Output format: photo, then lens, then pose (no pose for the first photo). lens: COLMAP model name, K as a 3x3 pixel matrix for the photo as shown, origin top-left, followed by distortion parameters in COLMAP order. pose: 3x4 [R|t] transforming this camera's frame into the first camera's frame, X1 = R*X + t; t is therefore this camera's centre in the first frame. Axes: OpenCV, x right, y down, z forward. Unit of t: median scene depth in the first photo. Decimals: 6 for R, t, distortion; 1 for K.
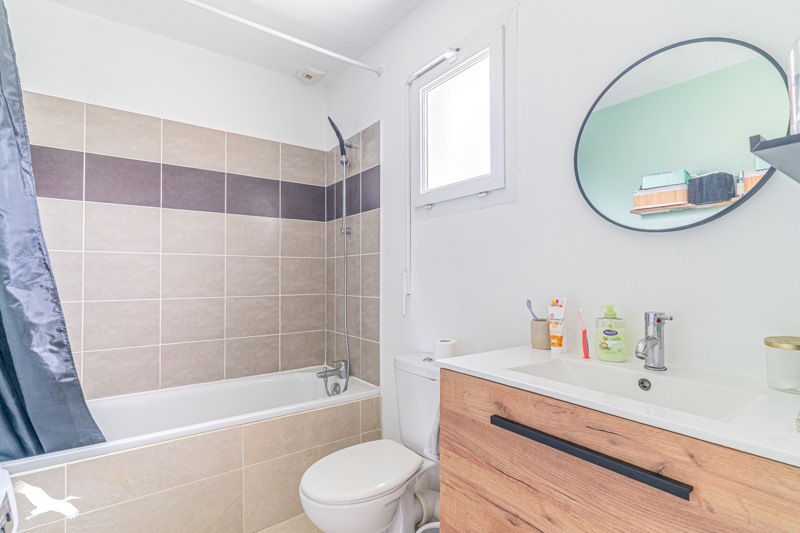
lens RADIAL K [[384.1, 0, 400.0], [0, 384.1, 266.5], [0, 0, 1]] dist [0.002086, 0.000309]
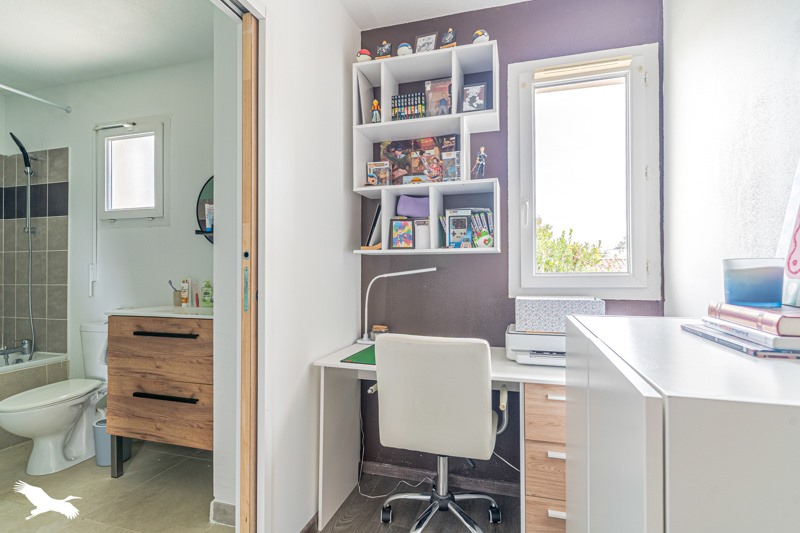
lens RADIAL K [[384.1, 0, 400.0], [0, 384.1, 266.5], [0, 0, 1]] dist [0.002086, 0.000309]
pose [[0.792937, 0.004903, 0.609284, 0.045135], [-0.013796, 0.999856, 0.009909, -0.009229], [-0.609148, -0.016263, 0.792890, -0.703620]]
